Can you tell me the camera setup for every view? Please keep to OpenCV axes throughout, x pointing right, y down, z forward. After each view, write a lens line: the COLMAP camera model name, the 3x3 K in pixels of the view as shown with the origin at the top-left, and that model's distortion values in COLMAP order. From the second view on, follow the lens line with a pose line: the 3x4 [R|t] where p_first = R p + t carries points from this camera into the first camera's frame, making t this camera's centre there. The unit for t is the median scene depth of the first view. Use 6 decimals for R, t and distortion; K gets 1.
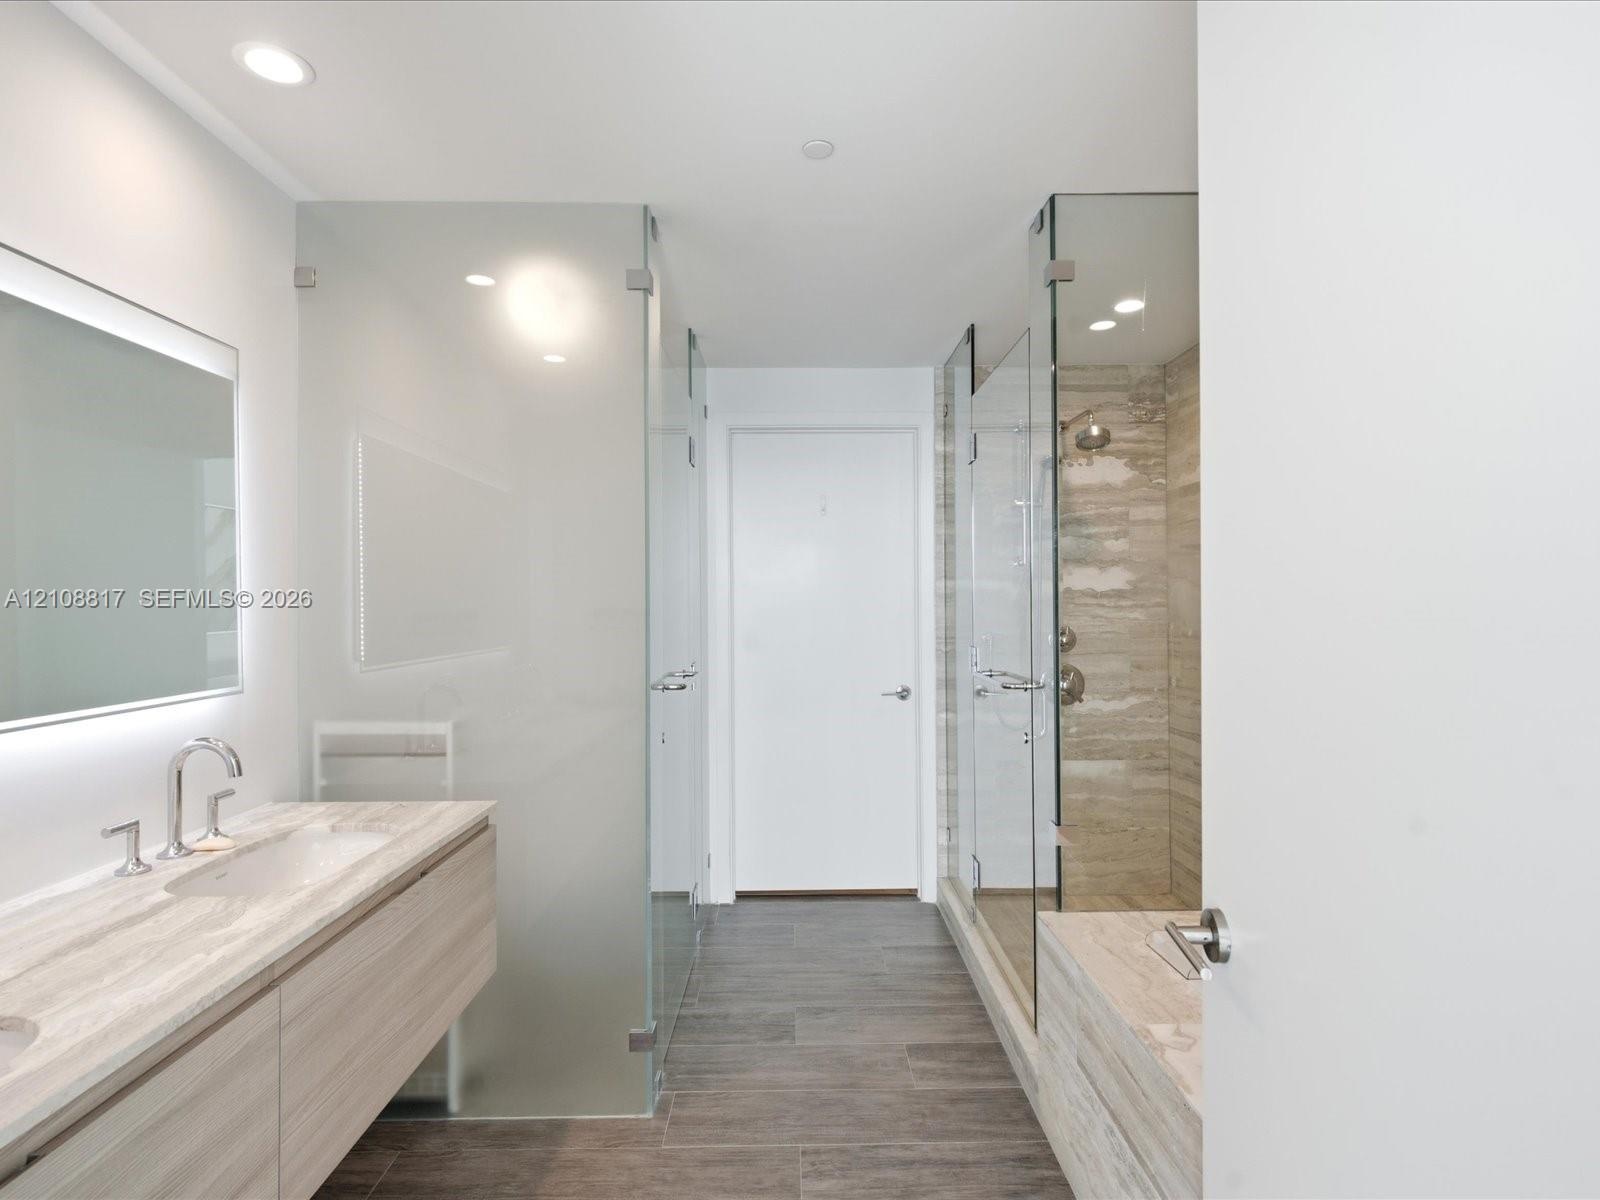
lens RADIAL K [[852.2, 0, 800.0], [0, 852.2, 600.0], [0, 0, 1]] dist [-0.002294, 0.001071]
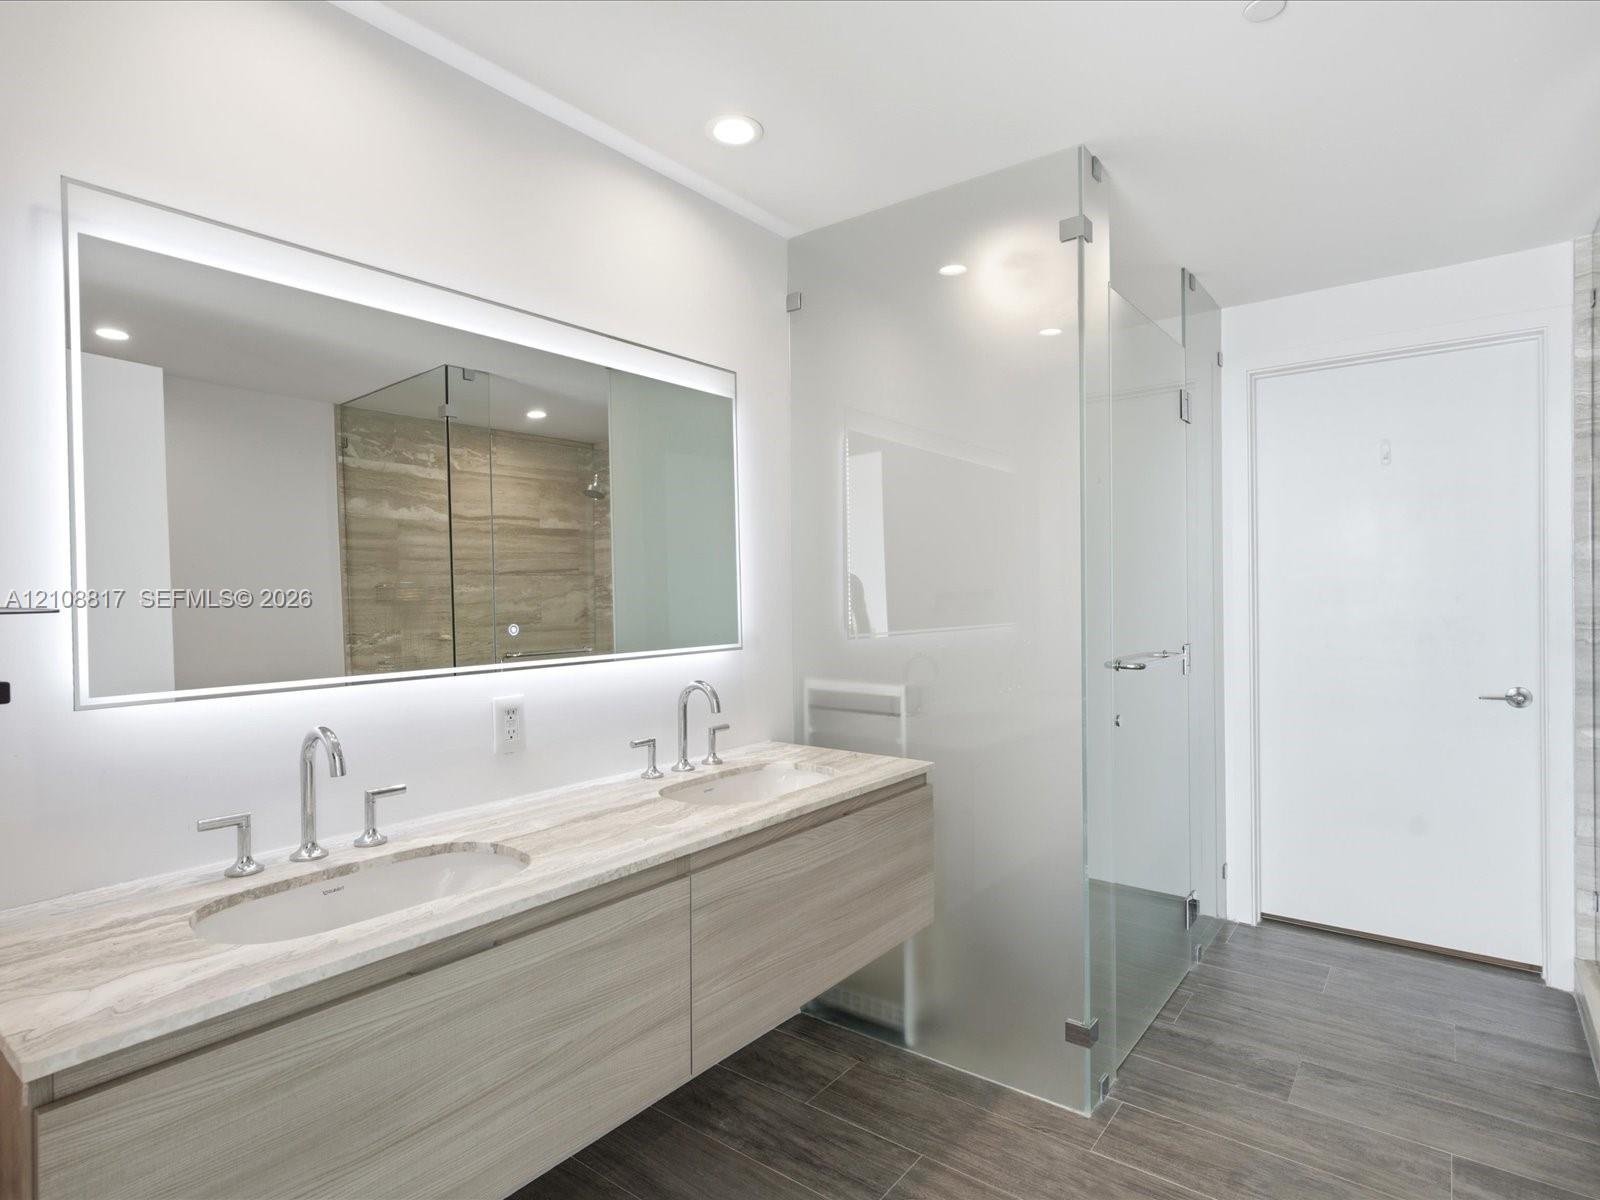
lens RADIAL K [[852.2, 0, 800.0], [0, 852.2, 600.0], [0, 0, 1]] dist [-0.002294, 0.001071]
pose [[0.784731, 0.002403, -0.619832, 0.136764], [0.007918, 0.999872, 0.013901, 0.015848], [0.619786, -0.015816, 0.784611, 0.060865]]
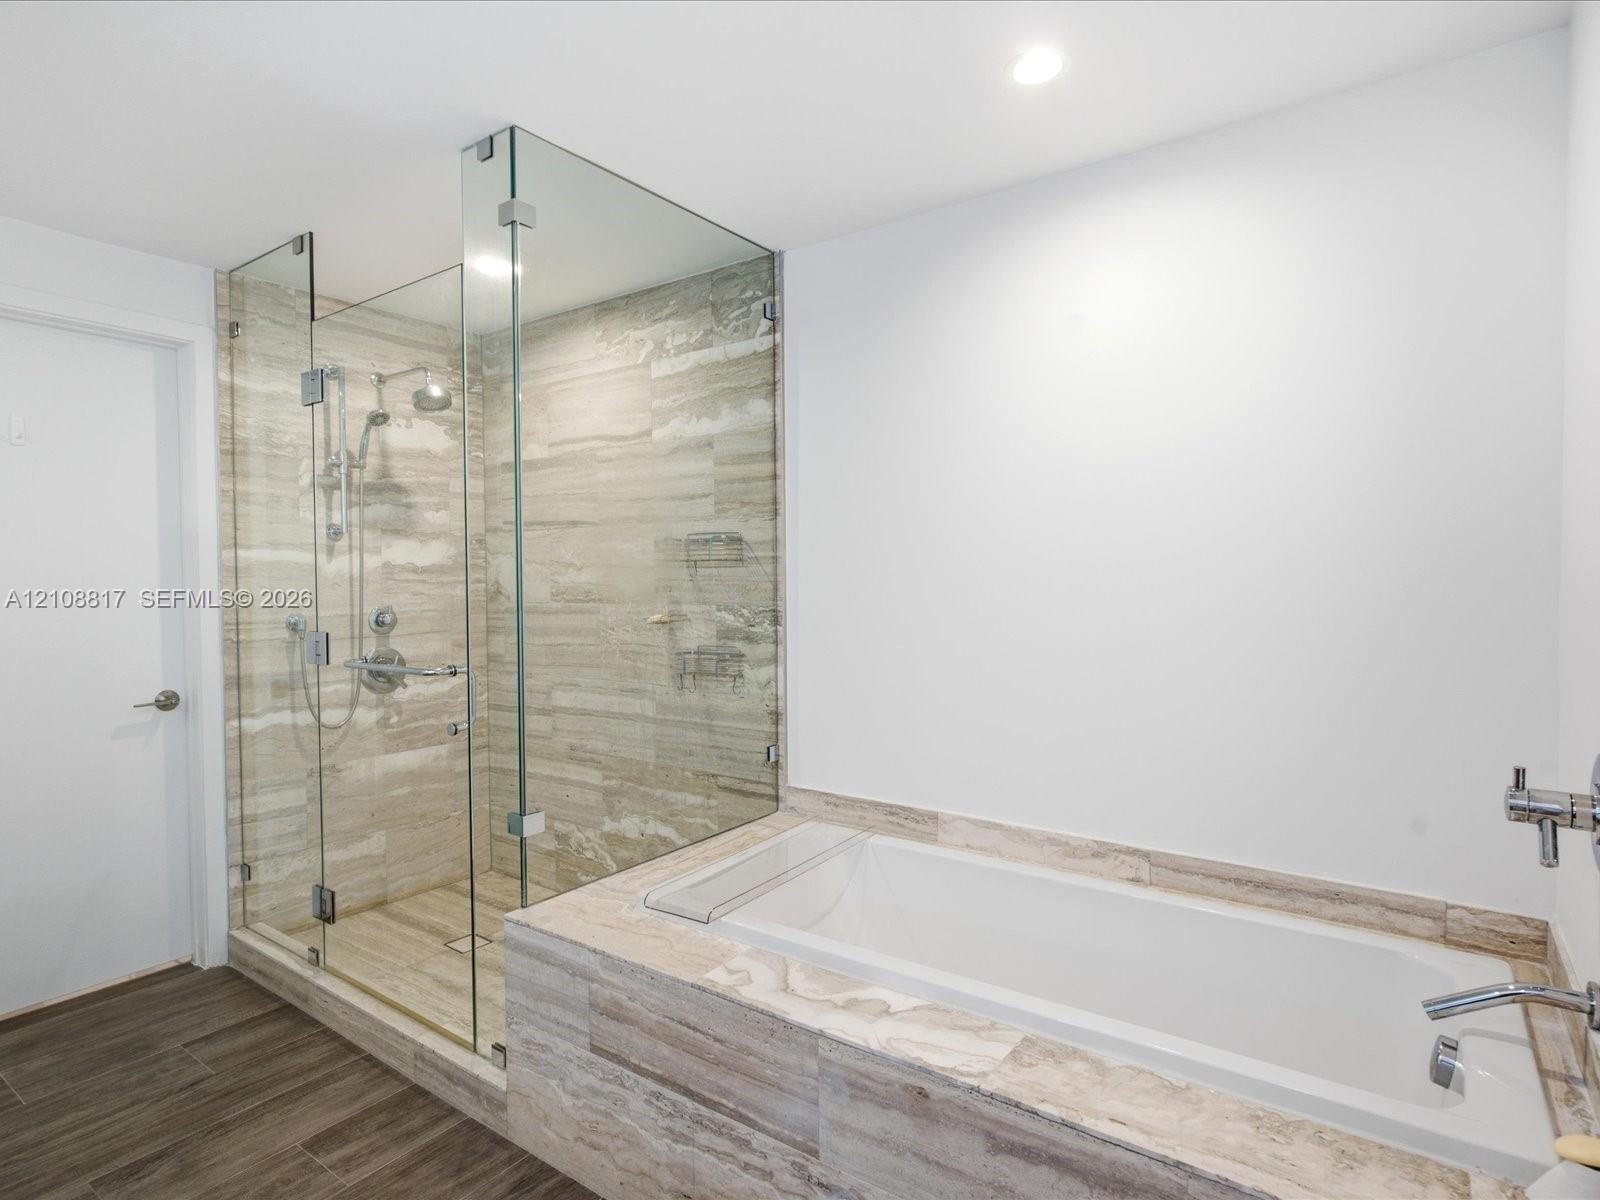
lens RADIAL K [[852.2, 0, 800.0], [0, 852.2, 600.0], [0, 0, 1]] dist [-0.002294, 0.001071]
pose [[0.592473, -0.018711, 0.805373, -0.224066], [-0.000312, 0.999725, 0.023455, 0.006935], [-0.805590, -0.014148, 0.592304, 0.180531]]
